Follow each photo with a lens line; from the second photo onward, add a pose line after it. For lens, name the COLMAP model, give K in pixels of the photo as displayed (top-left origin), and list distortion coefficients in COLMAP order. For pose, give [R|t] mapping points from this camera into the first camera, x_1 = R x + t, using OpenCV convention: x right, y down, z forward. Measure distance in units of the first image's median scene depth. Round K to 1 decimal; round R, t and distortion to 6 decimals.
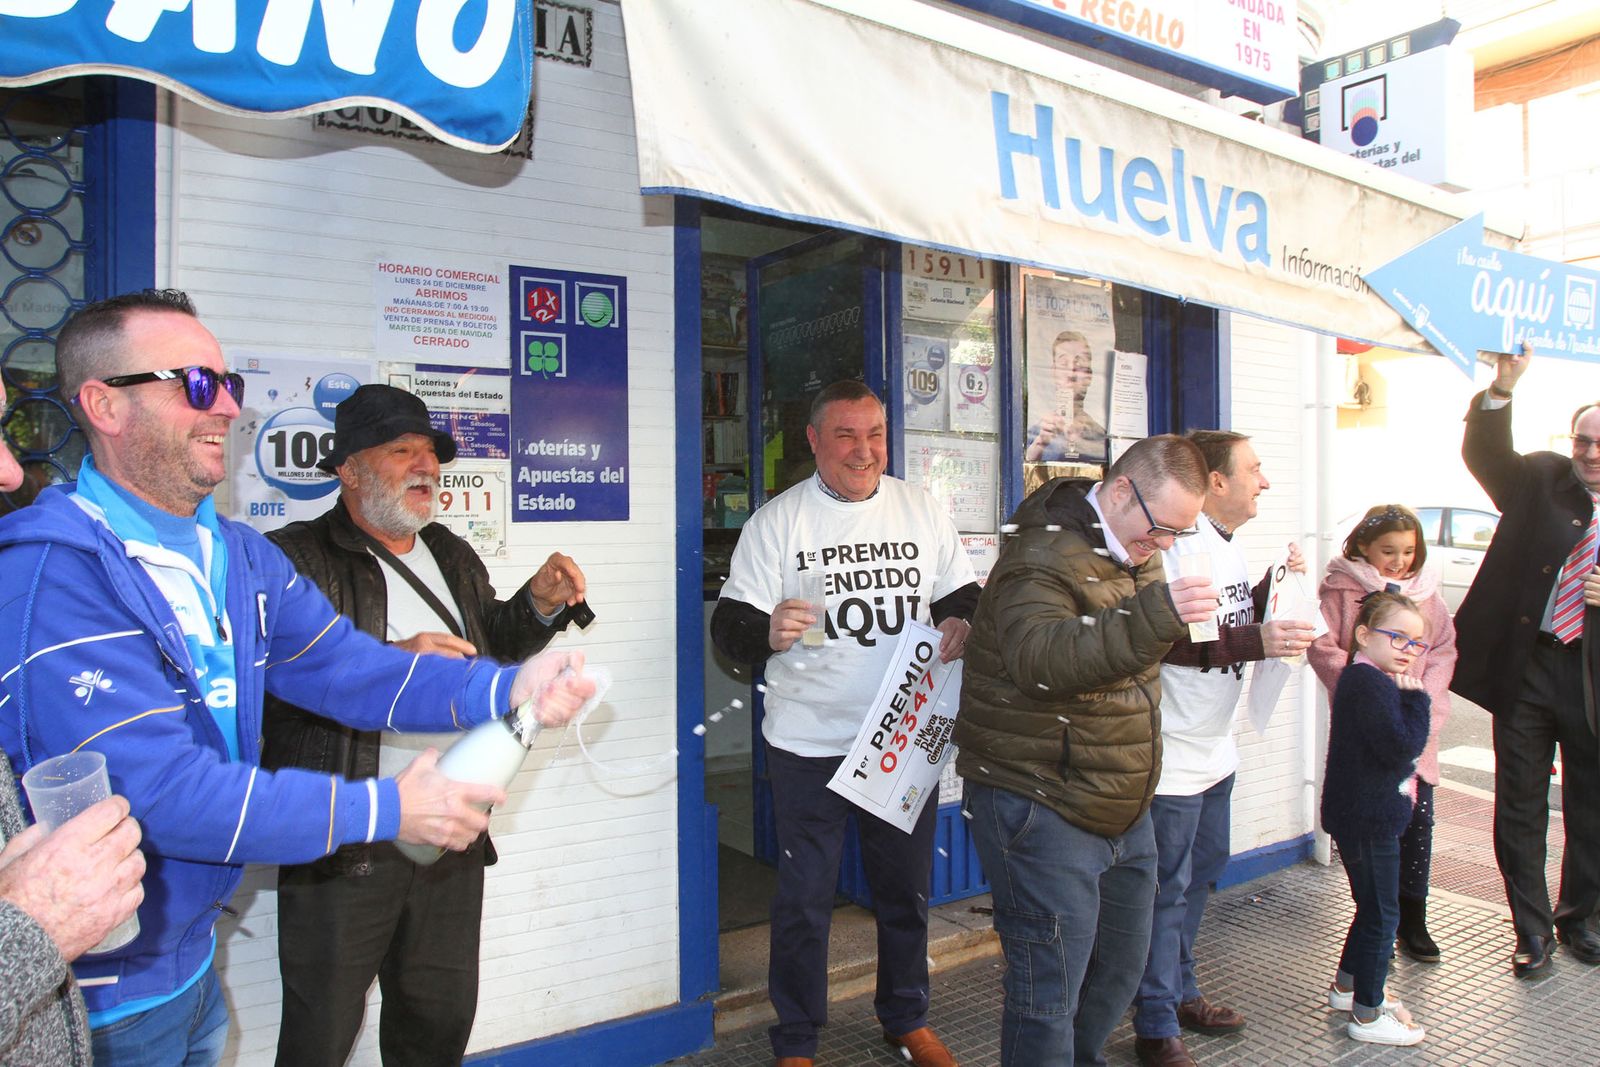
lens RADIAL K [[1168.3, 0, 793.6], [0, 1168.3, 544.2], [0, 0, 1]] dist [-0.097805, 0.054511]
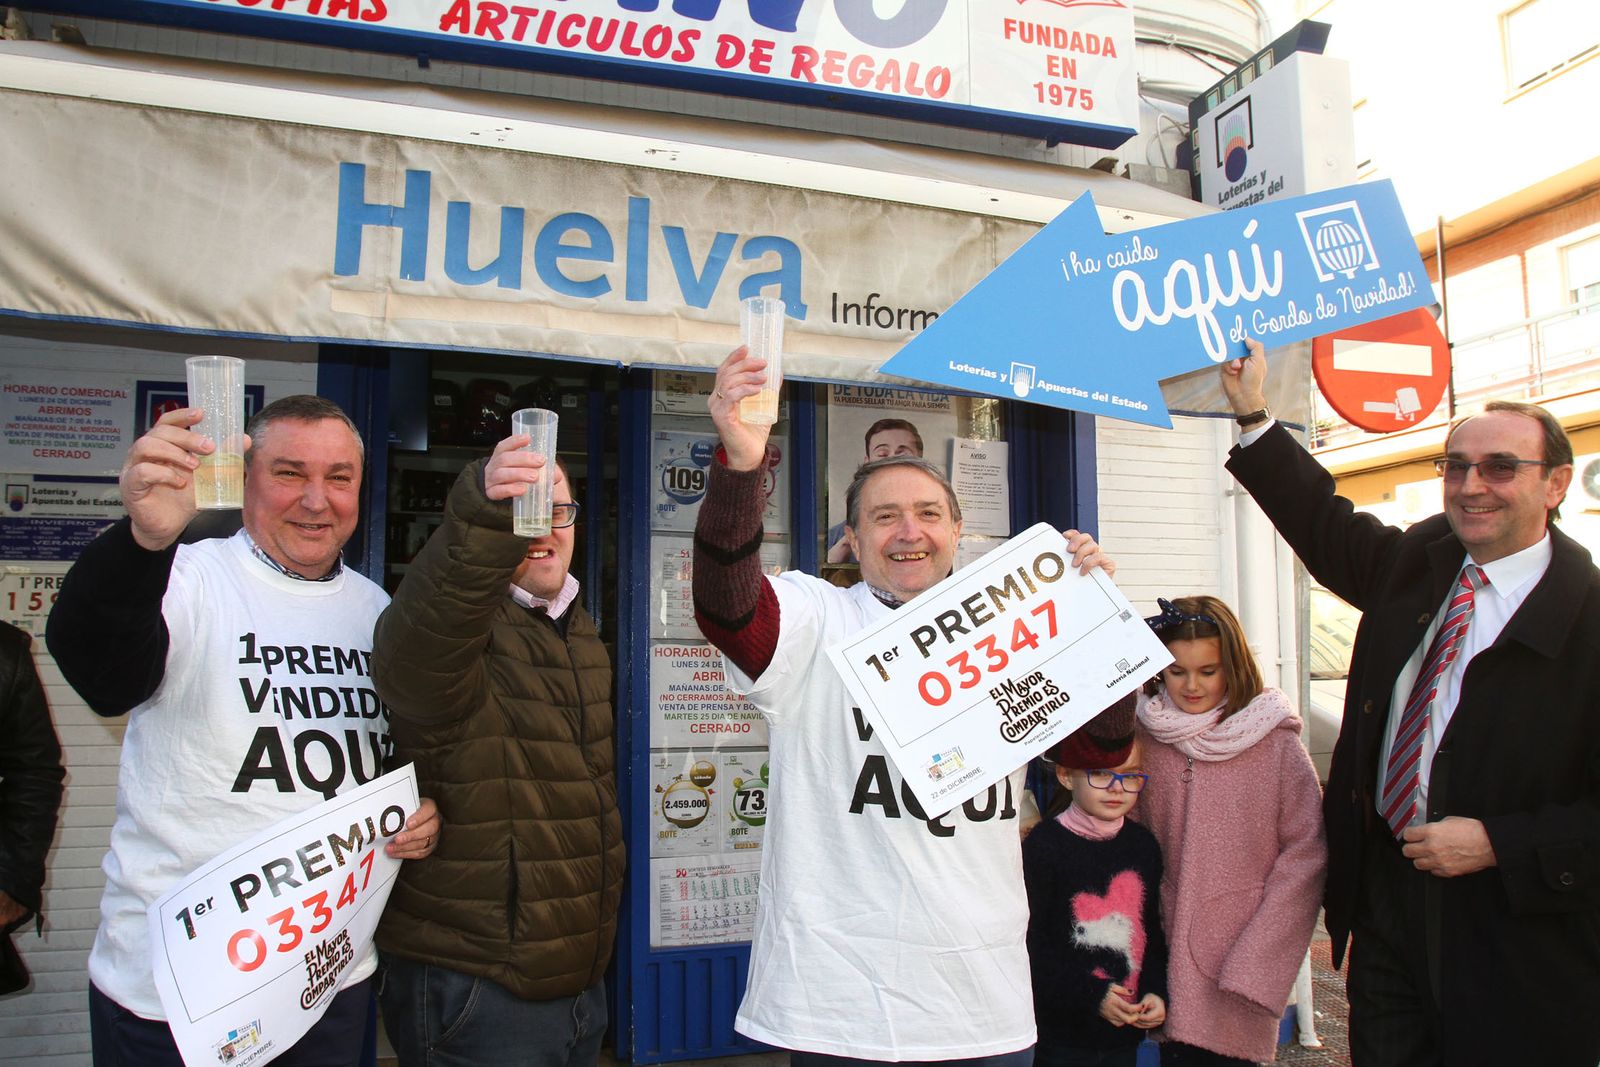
lens RADIAL K [[1168.3, 0, 786.3], [0, 1168.3, 540.5], [0, 0, 1]] dist [-0.097805, 0.054511]
pose [[0.957832, -0.021047, -0.286557, 0.605024], [-0.010337, 0.994144, -0.107570, 0.011433], [0.287143, 0.105996, 0.952005, 0.182319]]
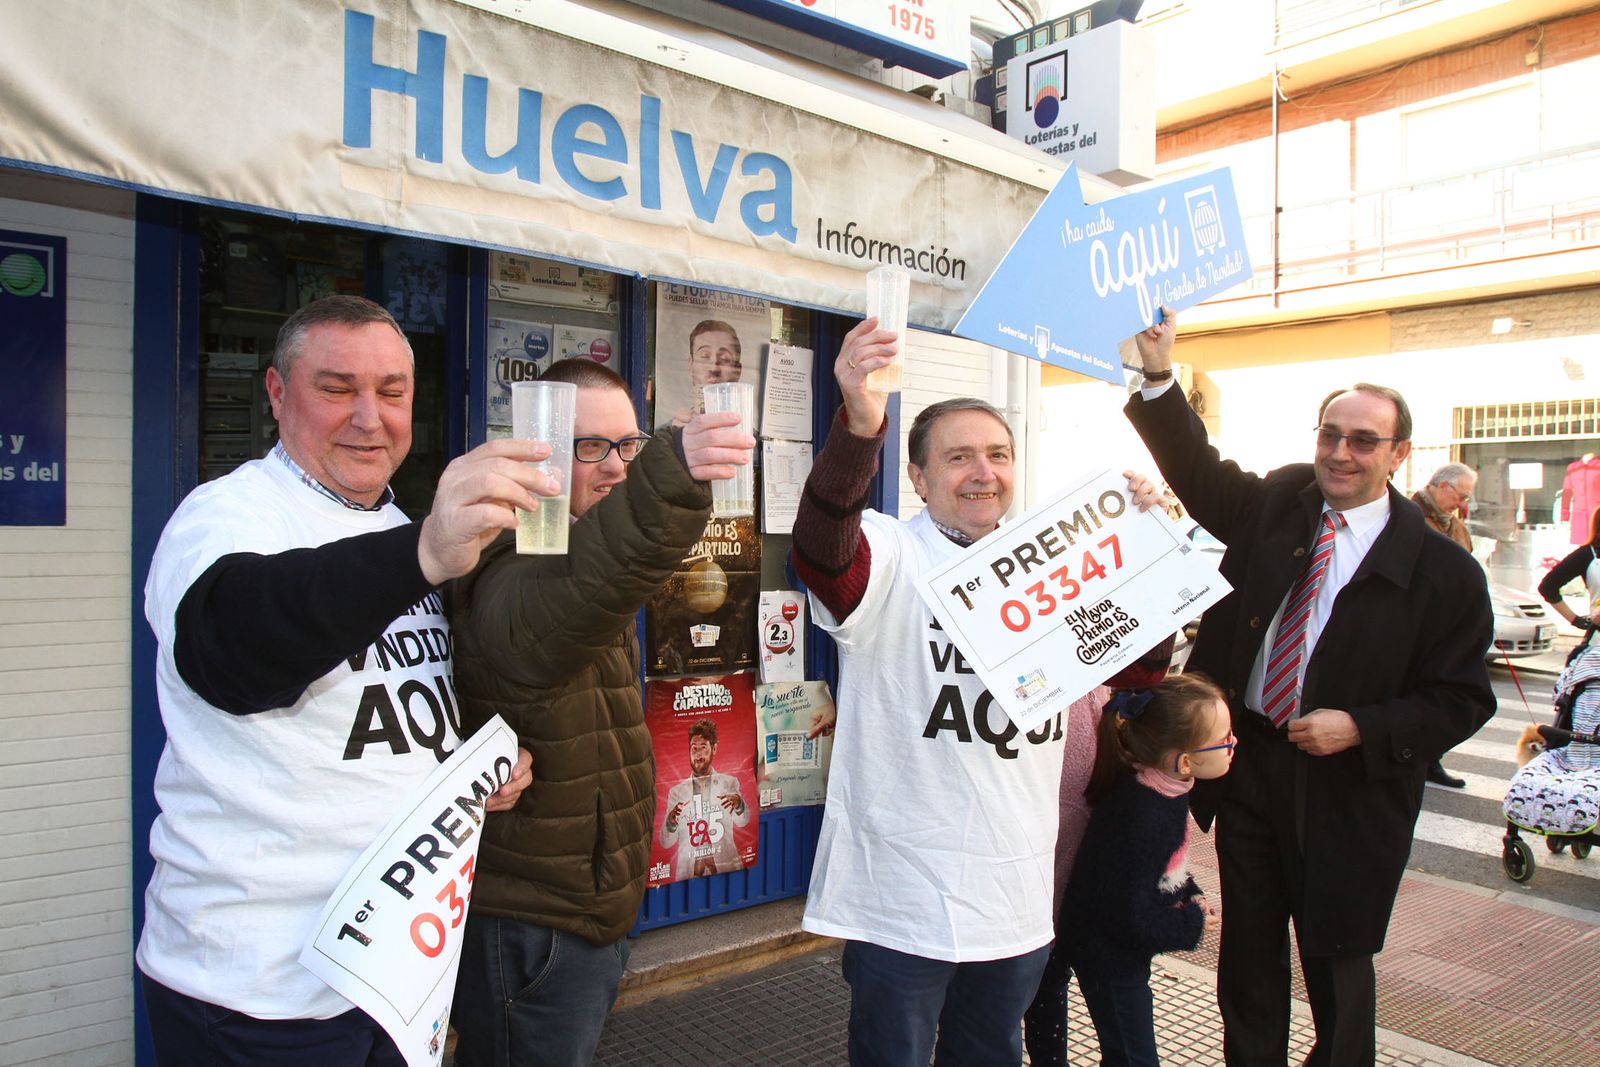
lens RADIAL K [[1168.3, 0, 793.1], [0, 1168.3, 537.6], [0, 0, 1]] dist [-0.097805, 0.054511]
pose [[0.995687, 0.020979, 0.090368, 0.321419], [-0.020988, 0.999779, -0.000849, -0.022859], [-0.090365, -0.001052, 0.995908, 0.137008]]
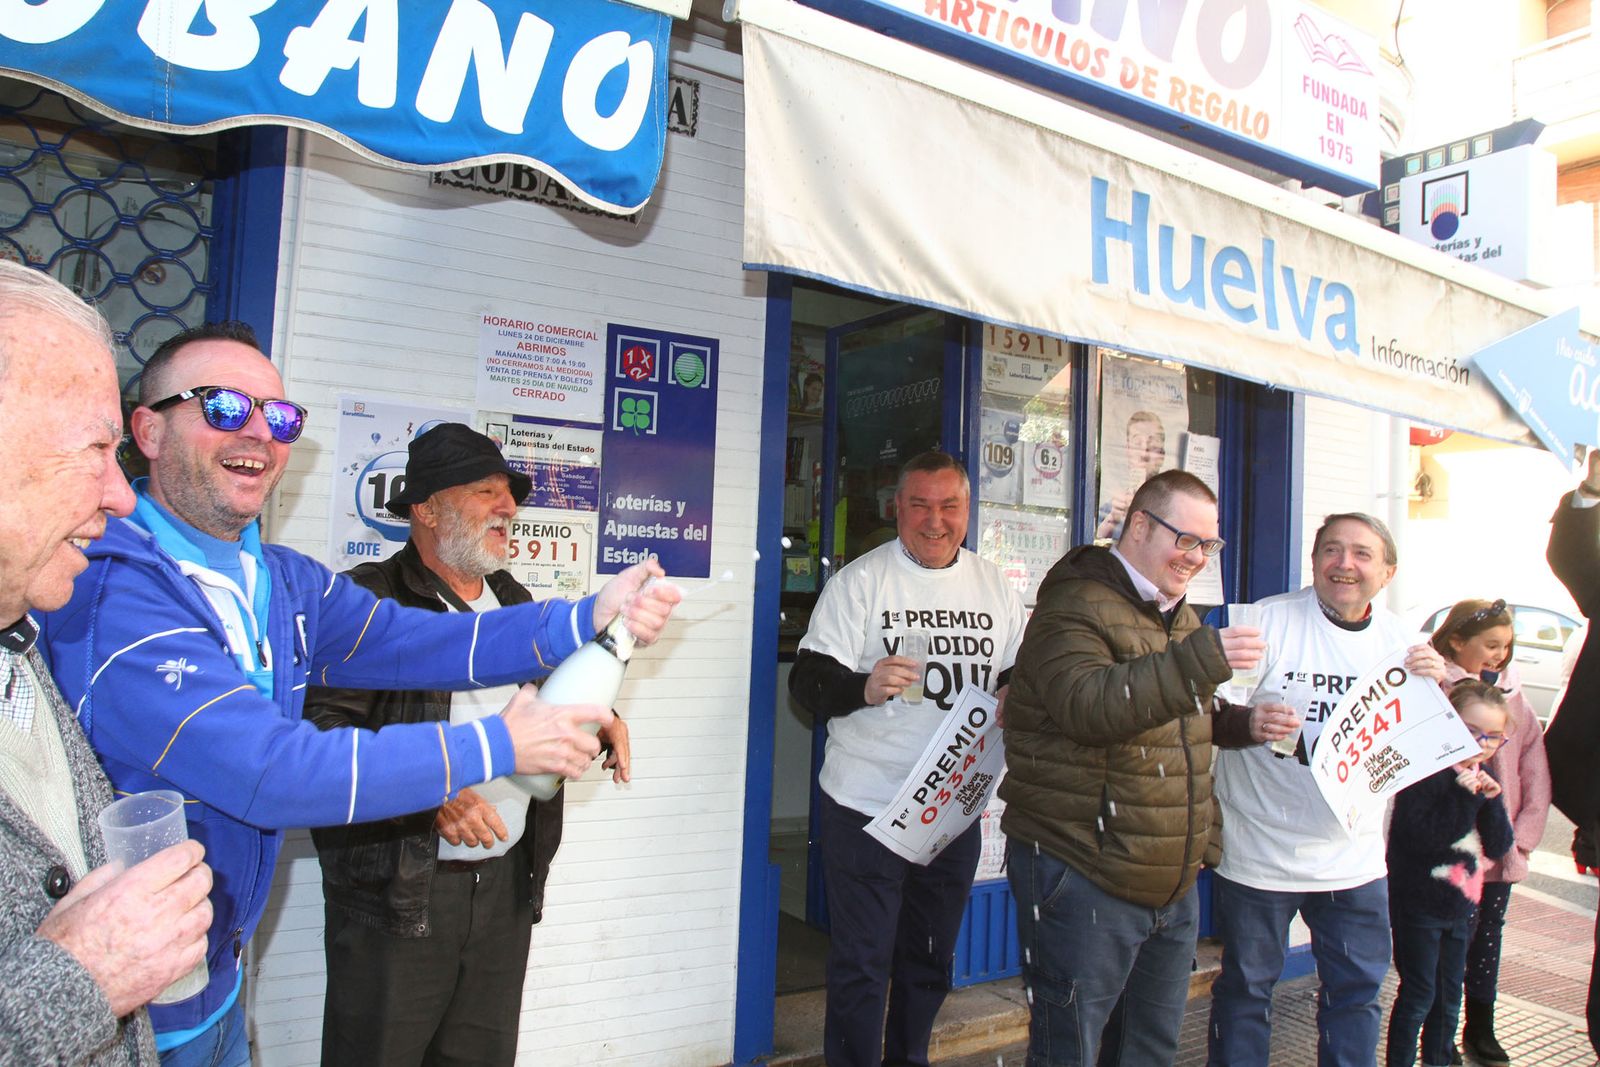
lens RADIAL K [[1168.3, 0, 796.1], [0, 1168.3, 542.0], [0, 0, 1]] dist [-0.097805, 0.054511]
pose [[0.998114, 0.047535, -0.038837, -0.028343], [-0.049702, 0.997143, -0.056886, 0.002730], [0.036022, 0.058709, 0.997625, -0.013057]]
